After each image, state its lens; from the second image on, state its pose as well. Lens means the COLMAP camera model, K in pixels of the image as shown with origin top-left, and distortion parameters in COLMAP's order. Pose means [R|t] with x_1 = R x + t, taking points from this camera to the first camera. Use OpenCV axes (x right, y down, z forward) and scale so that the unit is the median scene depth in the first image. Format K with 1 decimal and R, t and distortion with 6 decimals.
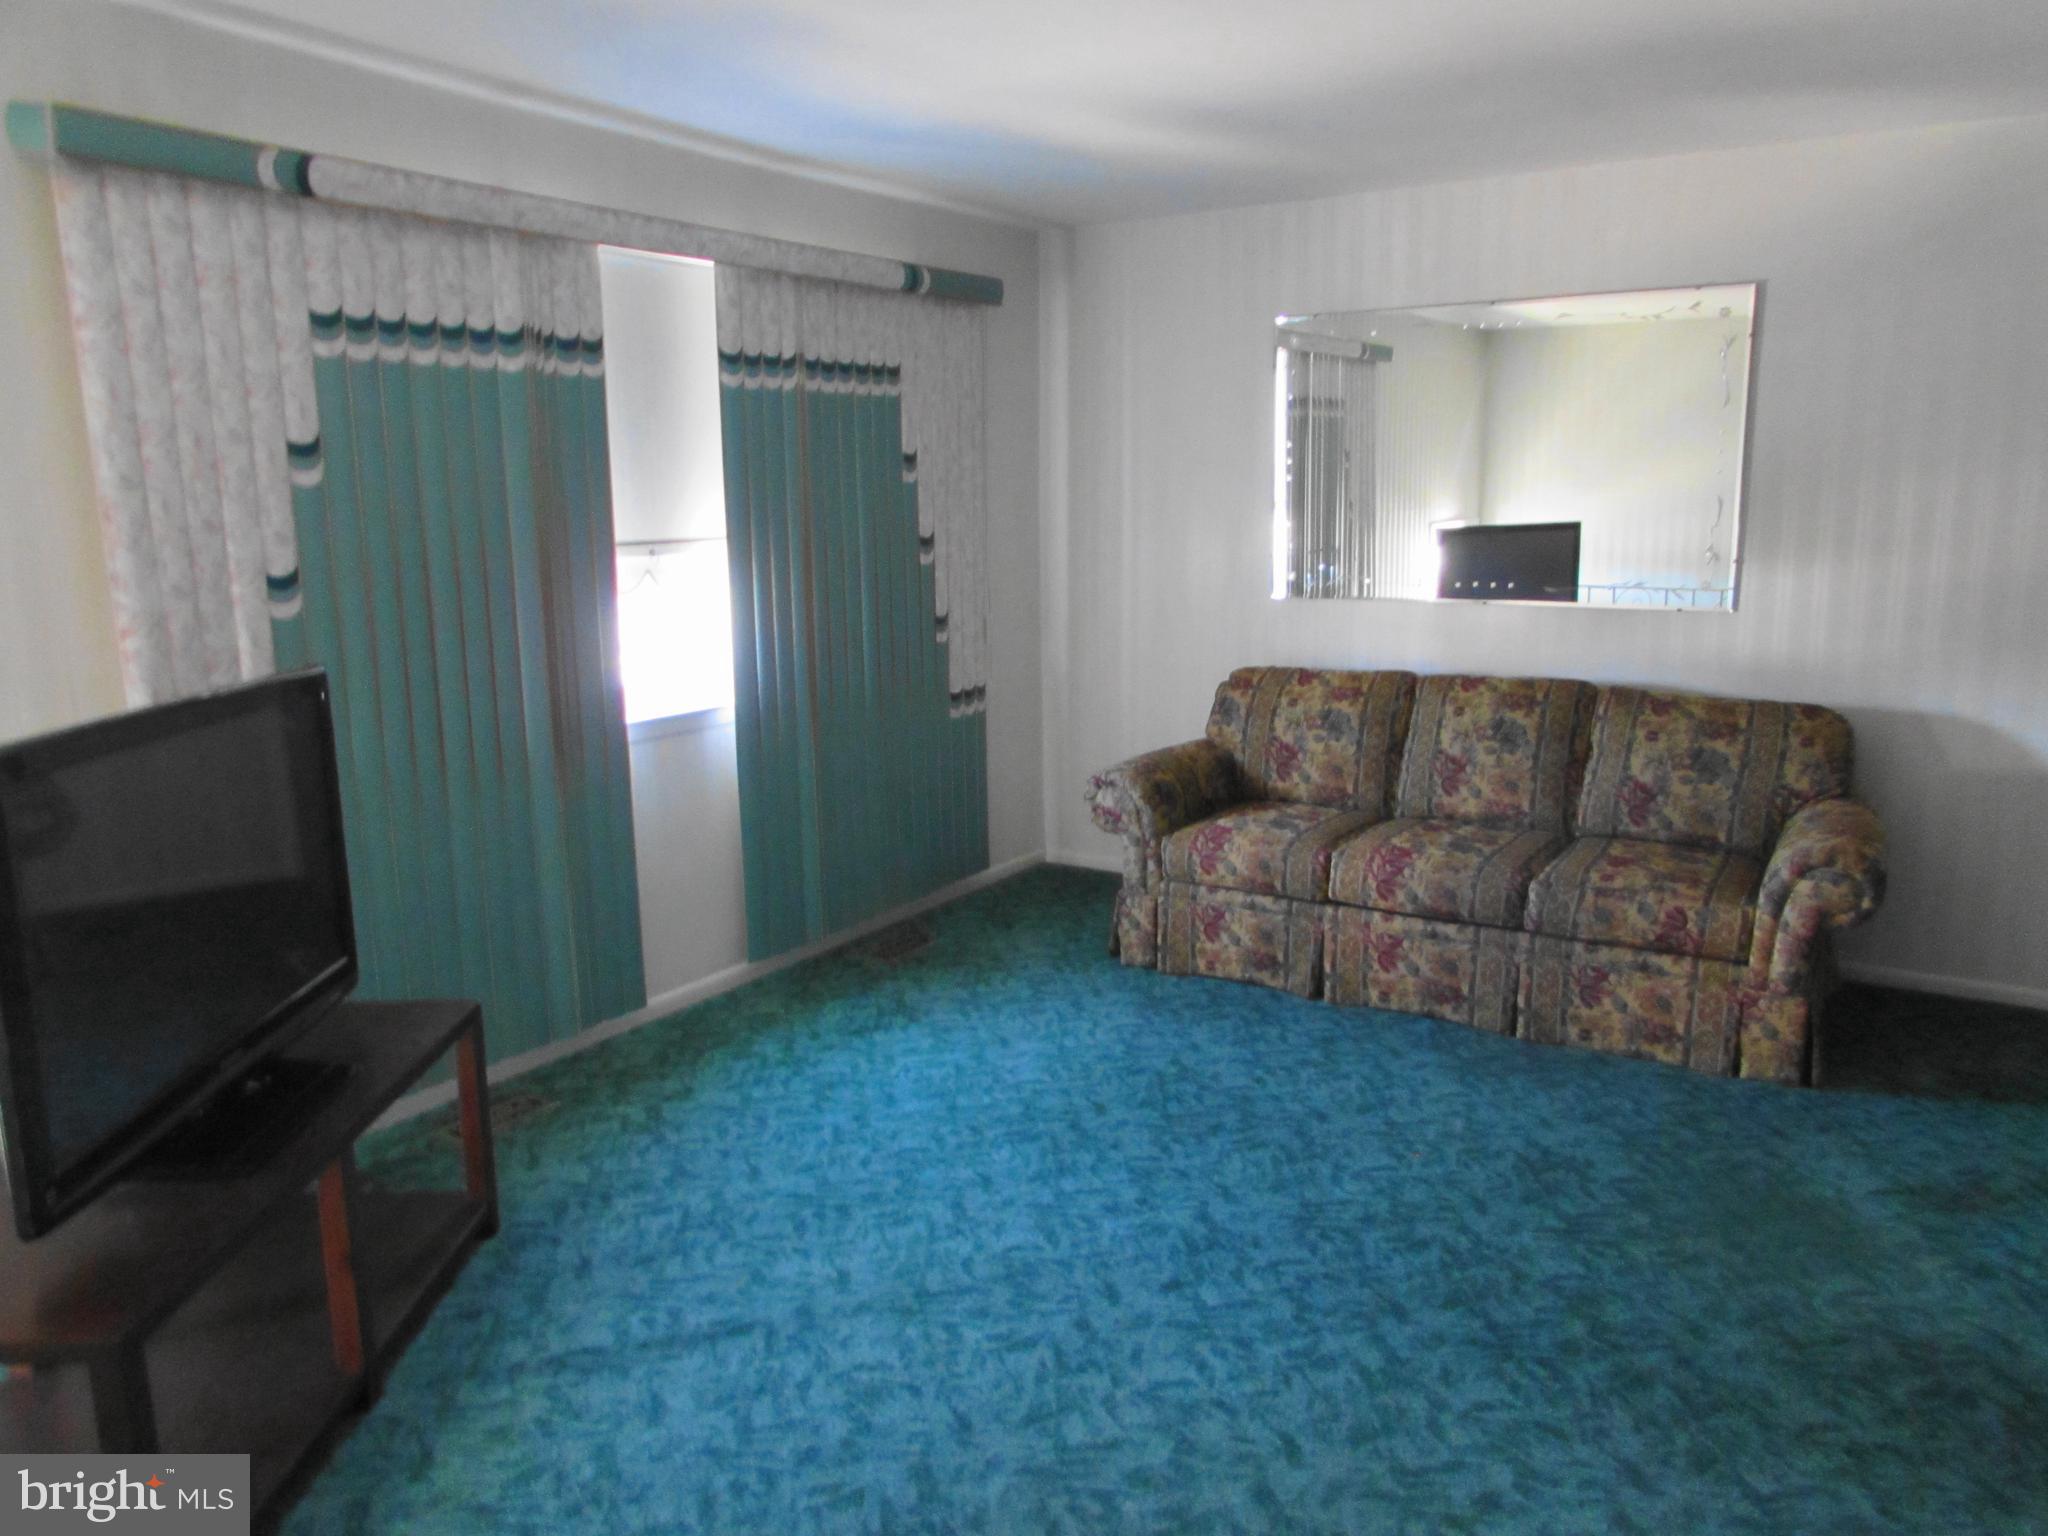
lens RADIAL K [[1518.4, 0, 1024.4], [0, 1518.4, 759.5], [0, 0, 1]] dist [0.007788, 0.003089]
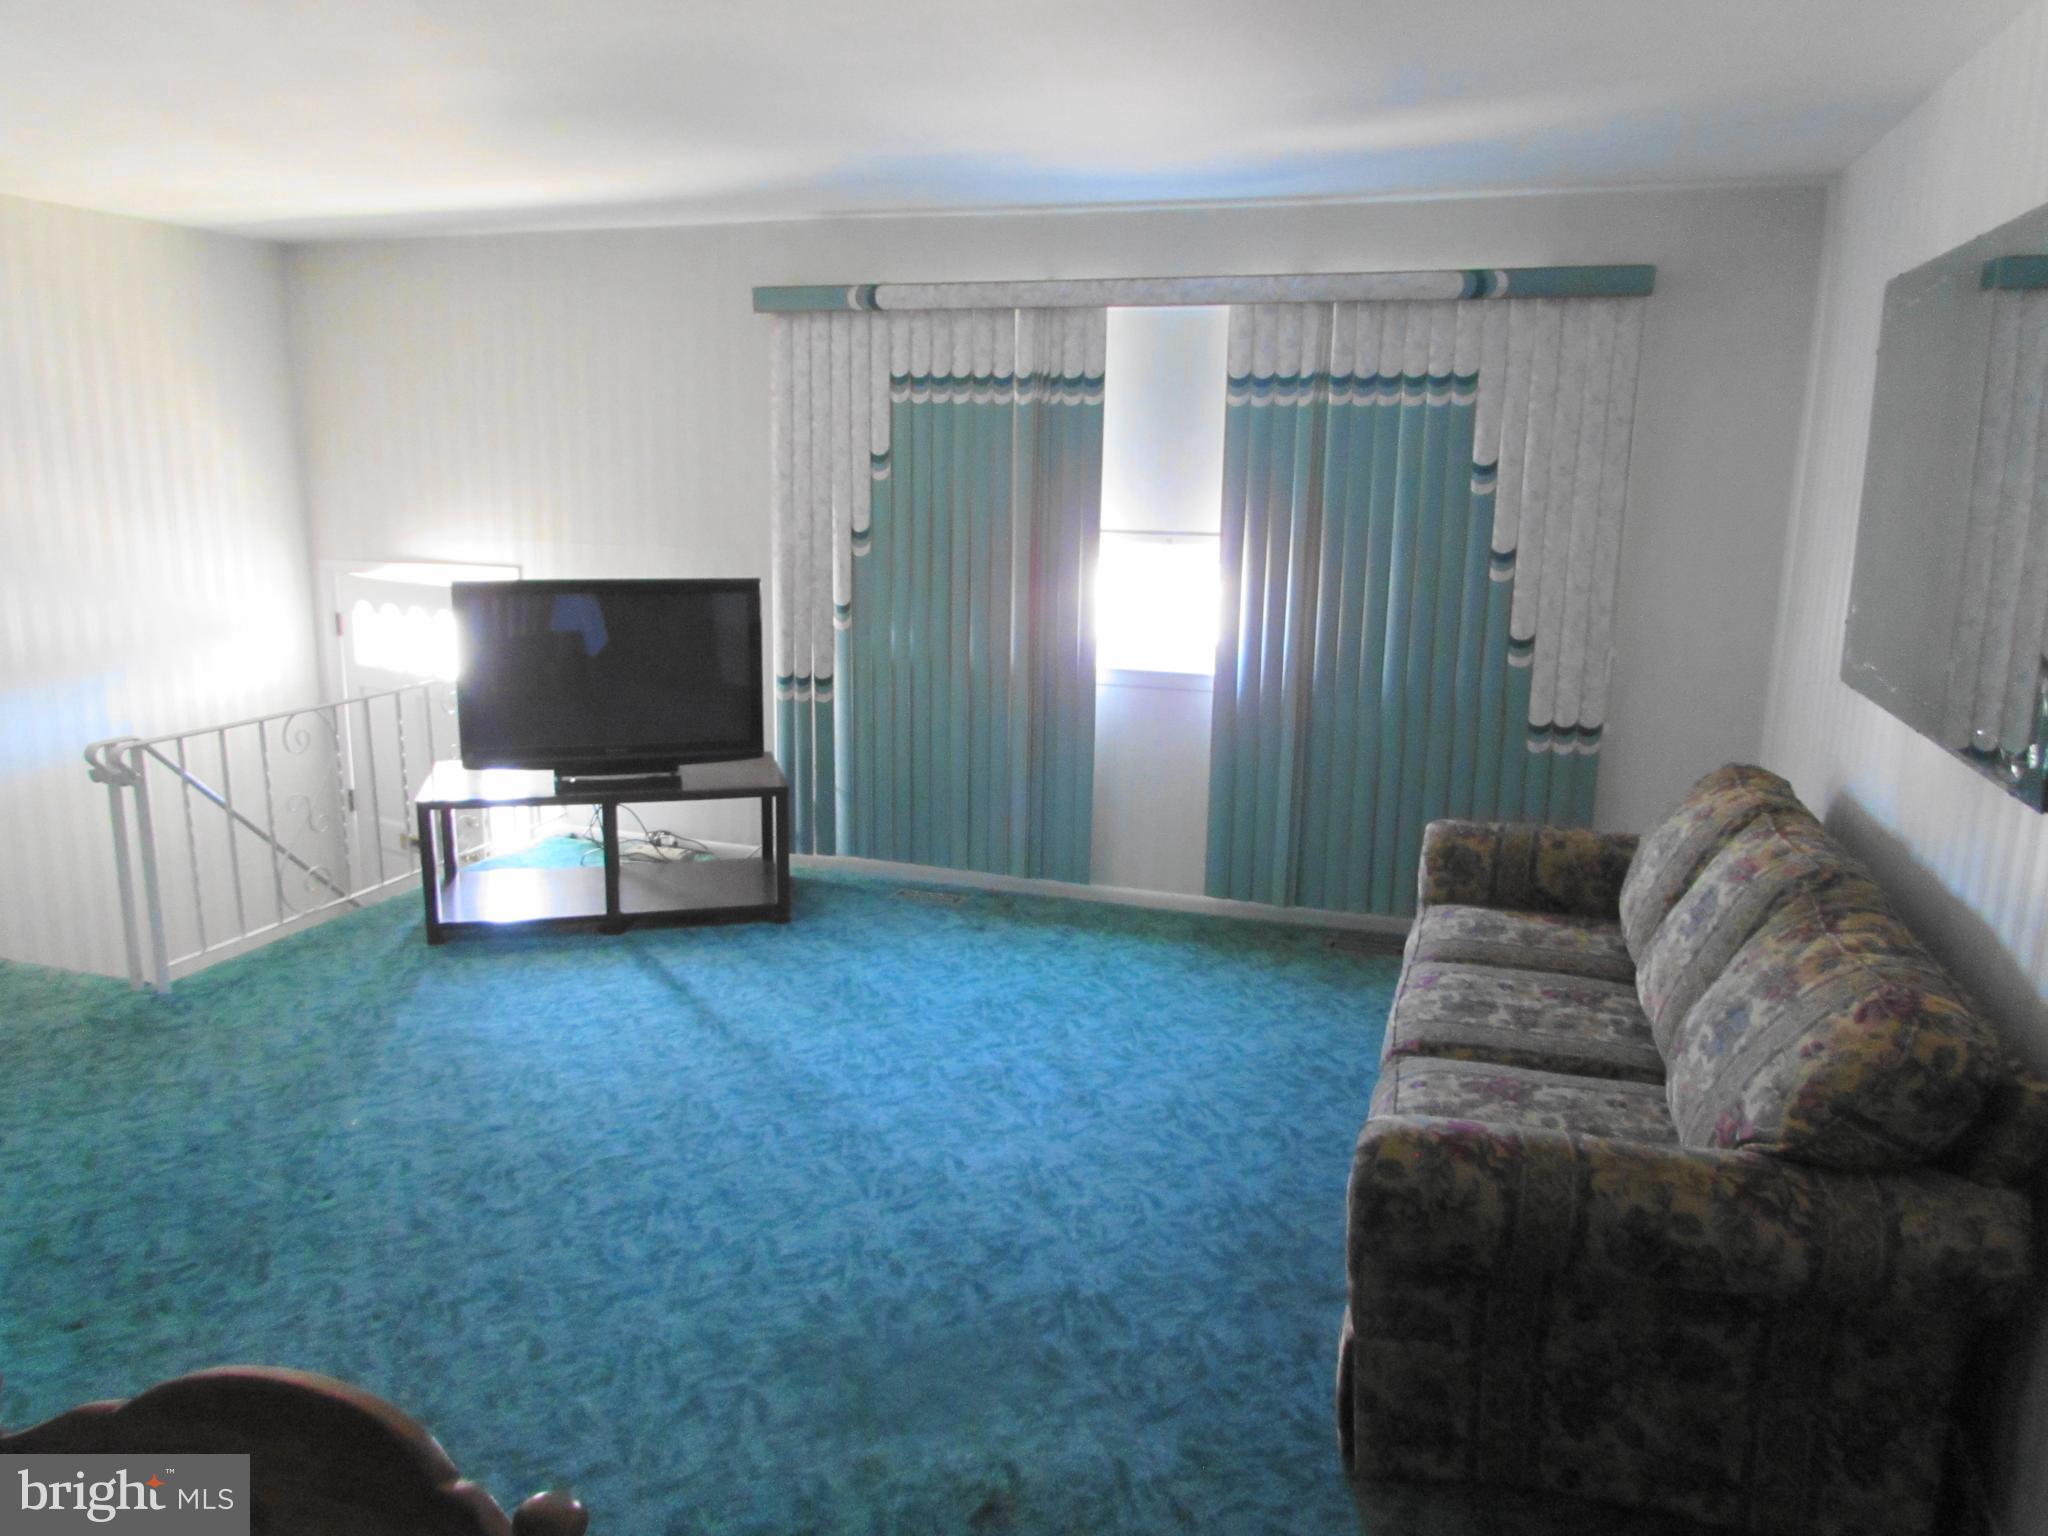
lens RADIAL K [[1448.5, 0, 1026.5], [0, 1448.5, 768.5], [0, 0, 1]] dist [-0.020888, -0.000031]
pose [[0.252009, 0.188148, -0.949259, 1.065305], [-0.201555, 0.969611, 0.138674, -0.115295], [0.946503, 0.156381, 0.282273, 0.694501]]
